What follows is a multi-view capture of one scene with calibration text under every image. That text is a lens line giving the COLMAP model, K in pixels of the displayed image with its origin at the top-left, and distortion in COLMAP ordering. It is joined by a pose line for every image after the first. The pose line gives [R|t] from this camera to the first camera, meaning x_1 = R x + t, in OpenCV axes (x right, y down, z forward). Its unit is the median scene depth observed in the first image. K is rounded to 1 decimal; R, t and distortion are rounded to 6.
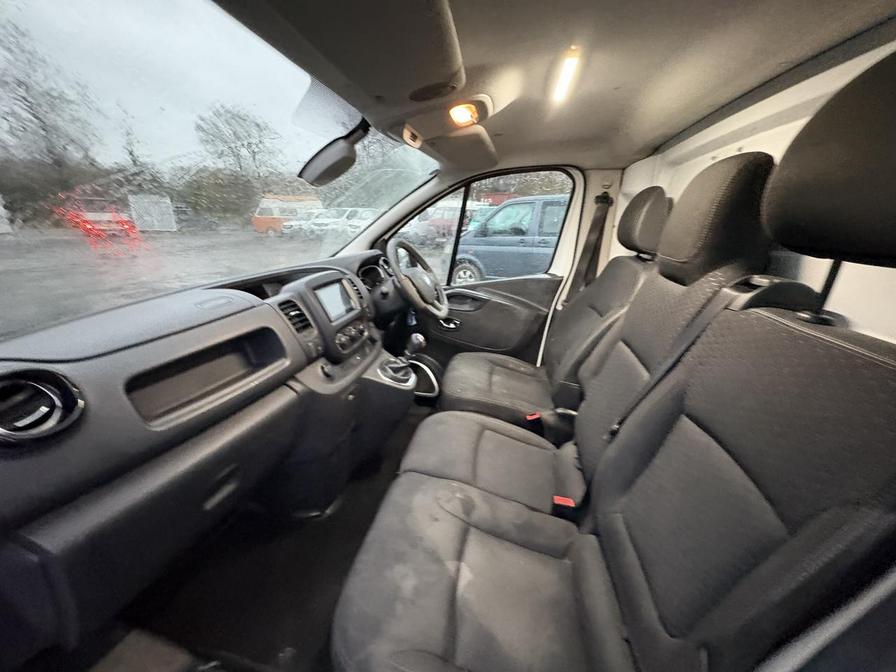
lens RADIAL K [[355.6, 0, 450.4], [0, 355.6, 335.7], [0, 0, 1]] dist [-0.002384, 0.000247]
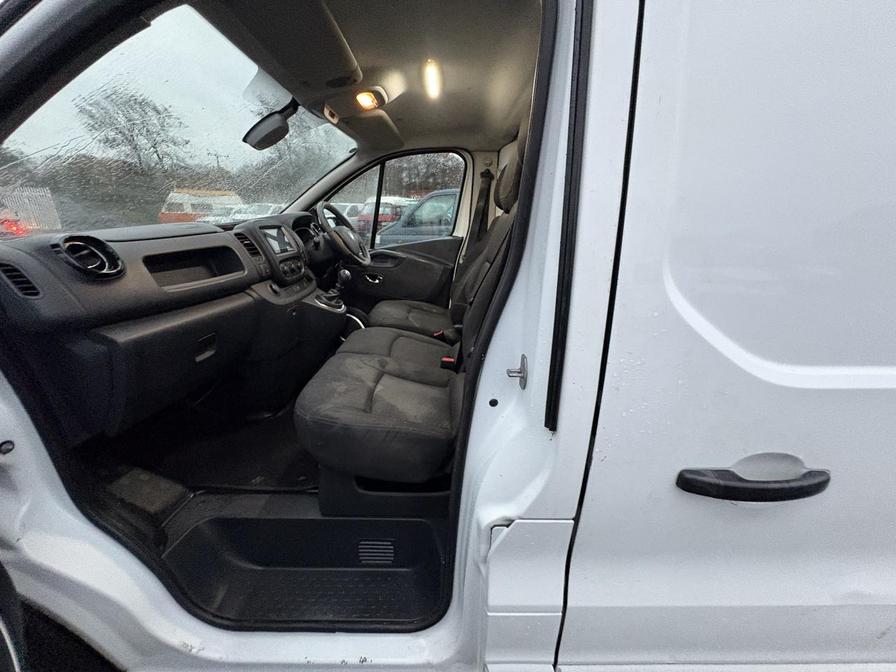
lens RADIAL K [[355.6, 0, 450.3], [0, 355.6, 337.2], [0, 0, 1]] dist [-0.002384, 0.000247]
pose [[0.983993, -0.054419, 0.169693, 0.054718], [0.053369, 0.998517, 0.010742, 0.253525], [-0.170026, -0.001514, 0.985438, -0.357296]]
